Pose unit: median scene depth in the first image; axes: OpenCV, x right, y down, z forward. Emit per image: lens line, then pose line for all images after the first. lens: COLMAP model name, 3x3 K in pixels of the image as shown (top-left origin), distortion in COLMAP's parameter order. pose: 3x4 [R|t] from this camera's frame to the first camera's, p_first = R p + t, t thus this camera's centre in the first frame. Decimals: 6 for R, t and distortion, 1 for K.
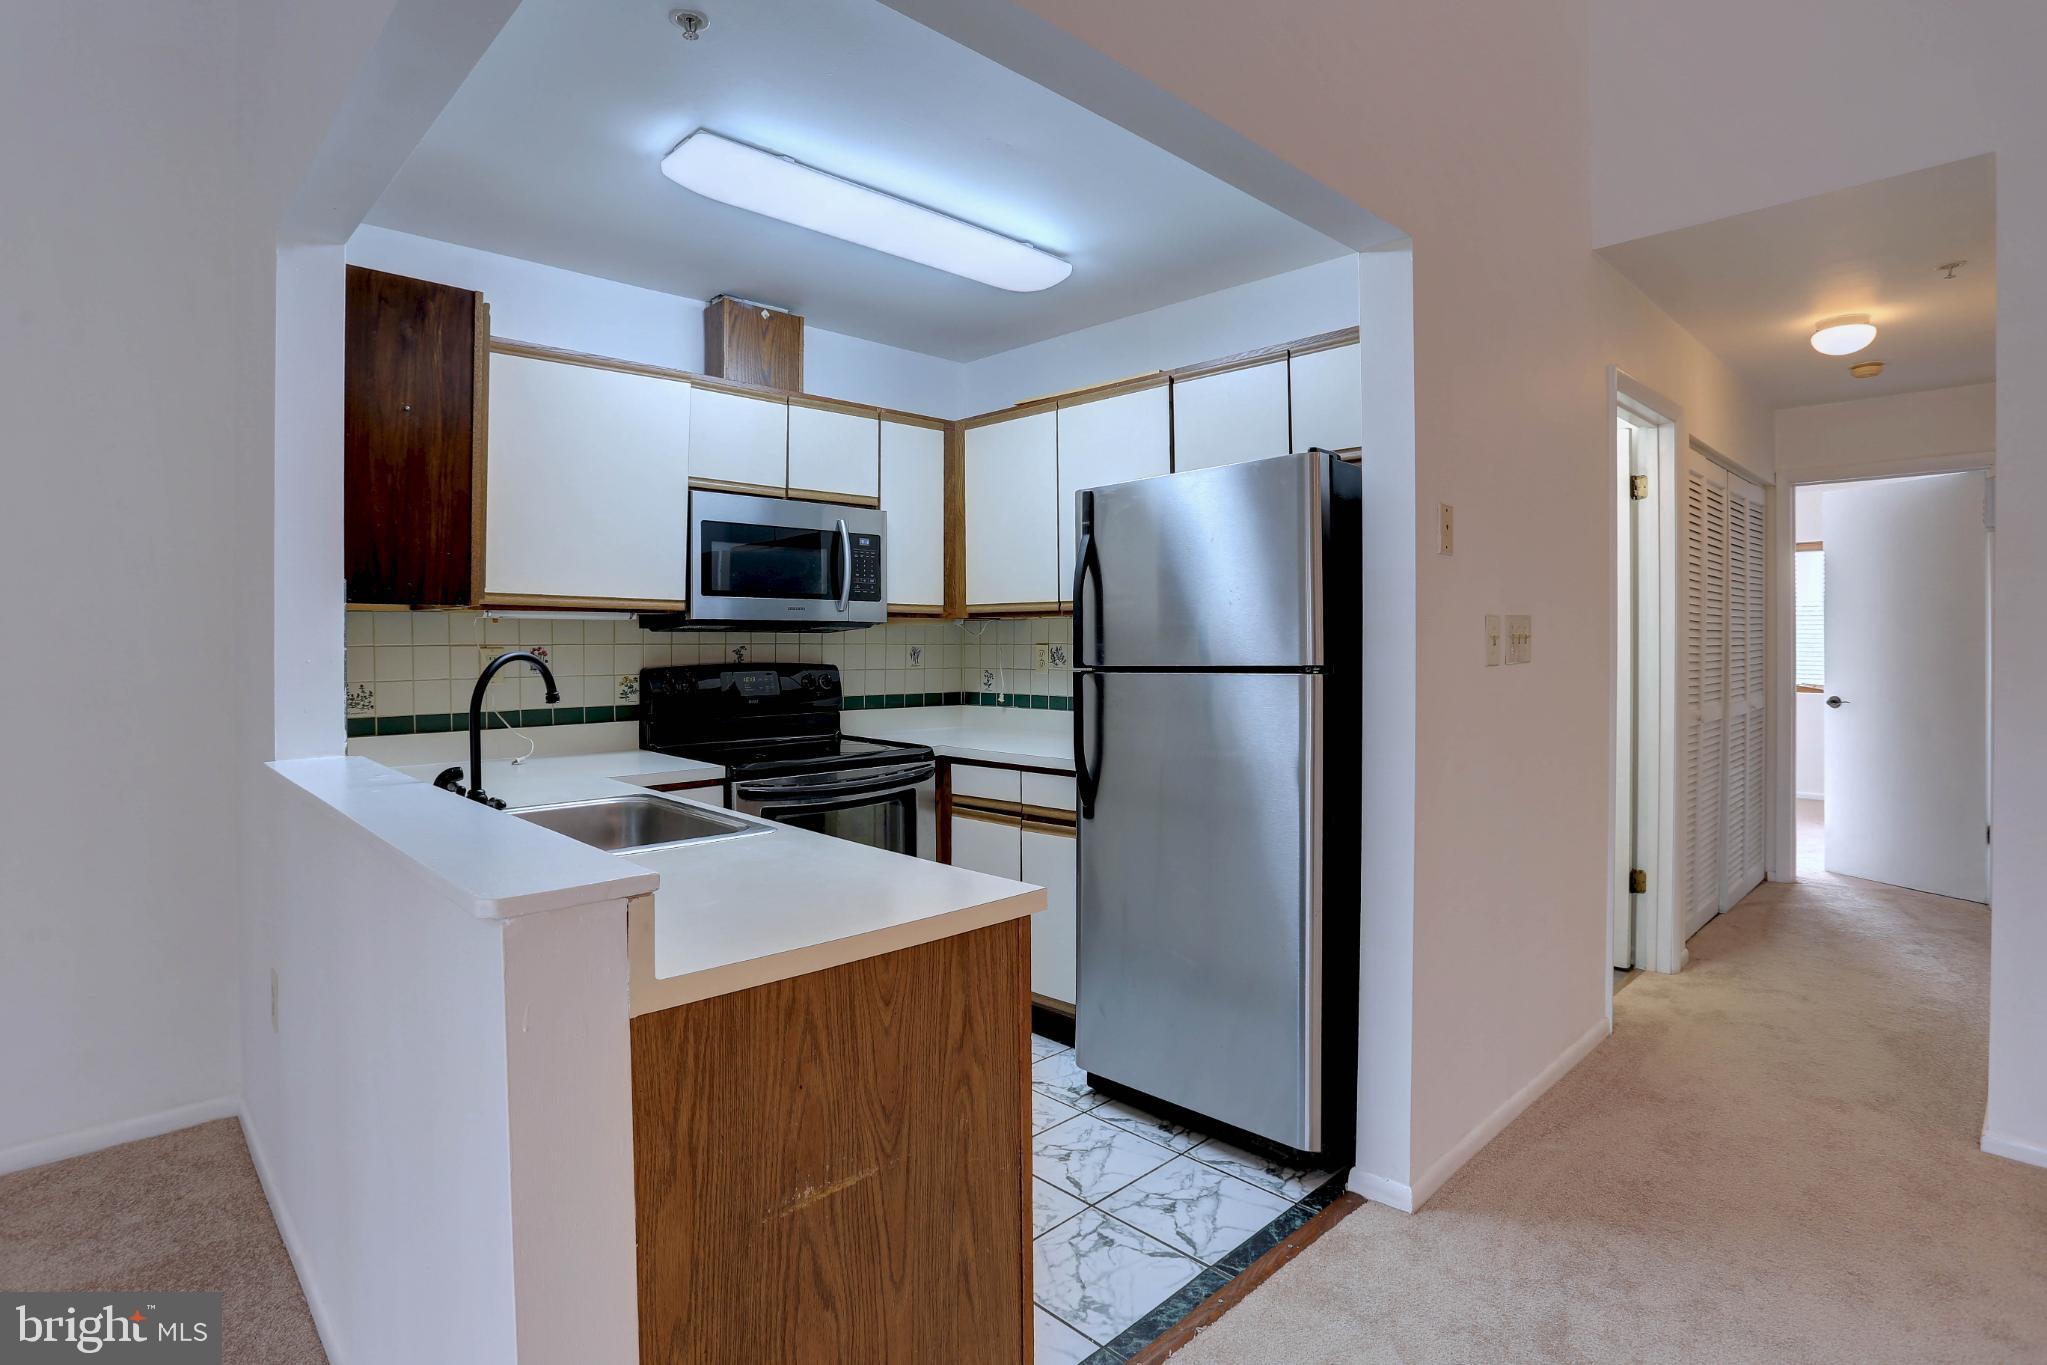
lens RADIAL K [[1037.3, 0, 1018.9], [0, 1037.3, 649.0], [0, 0, 1]] dist [-0.086916, 0.053197]
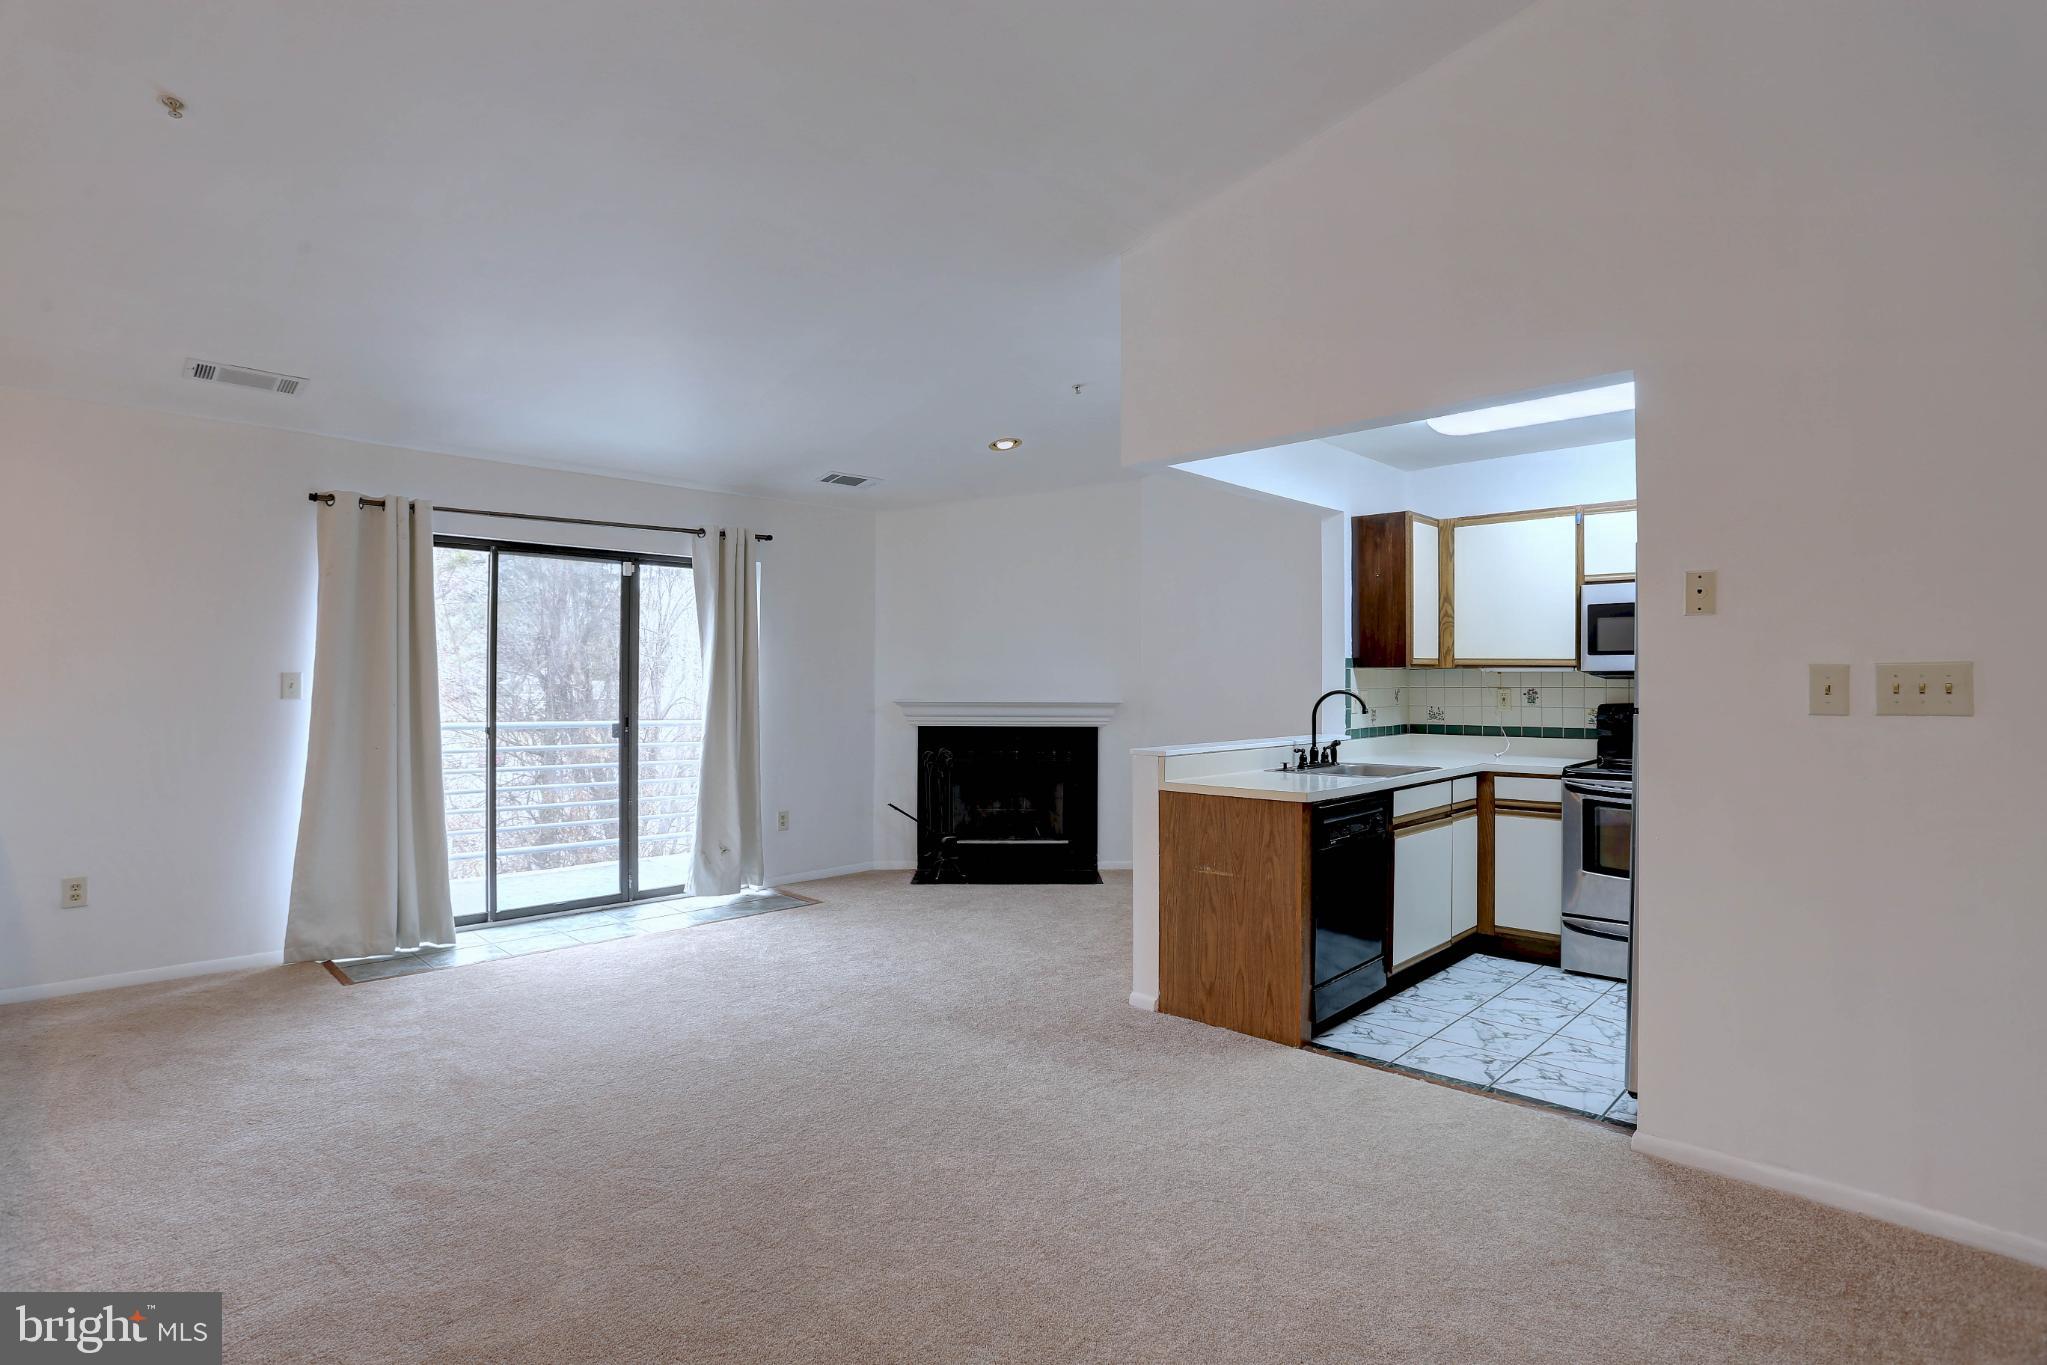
lens RADIAL K [[1016.5, 0, 1011.6], [0, 1016.5, 673.4], [0, 0, 1]] dist [-0.069123, 0.028131]
pose [[0.012659, -0.005767, -0.999903, 1.487615], [-0.012370, 0.999906, -0.005924, -0.008998], [0.999843, 0.012443, 0.012587, 0.199739]]
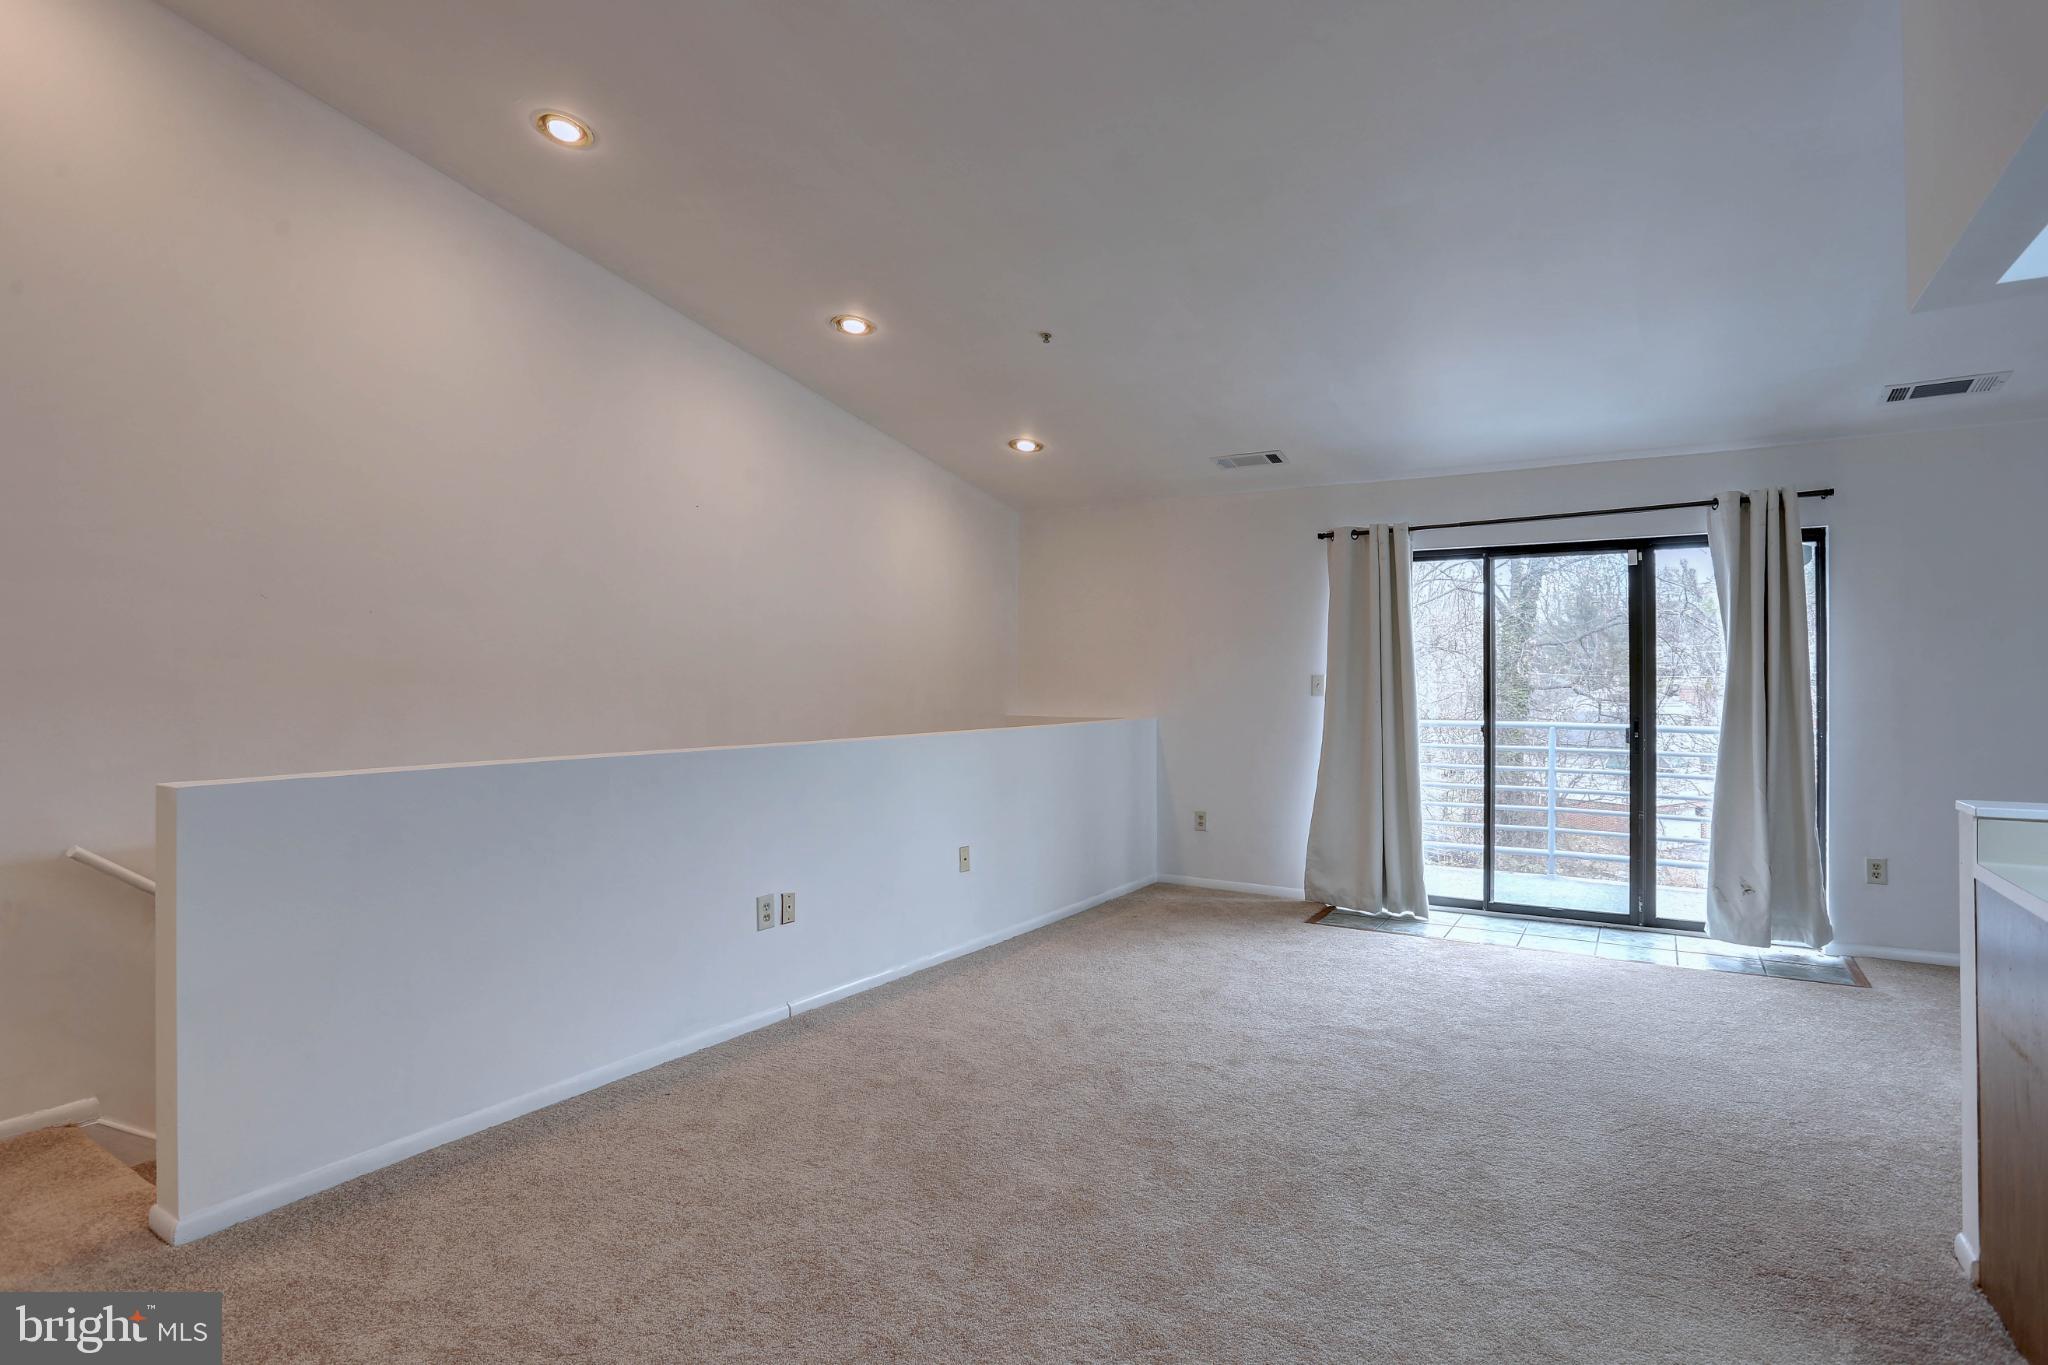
lens RADIAL K [[1017.0, 0, 1012.1], [0, 1017.0, 673.4], [0, 0, 1]] dist [-0.069123, 0.028131]
pose [[-0.970979, -0.002362, -0.239154, 0.876098], [-0.002652, 0.999996, 0.000890, -0.009194], [0.239151, 0.001499, -0.970981, 1.107285]]
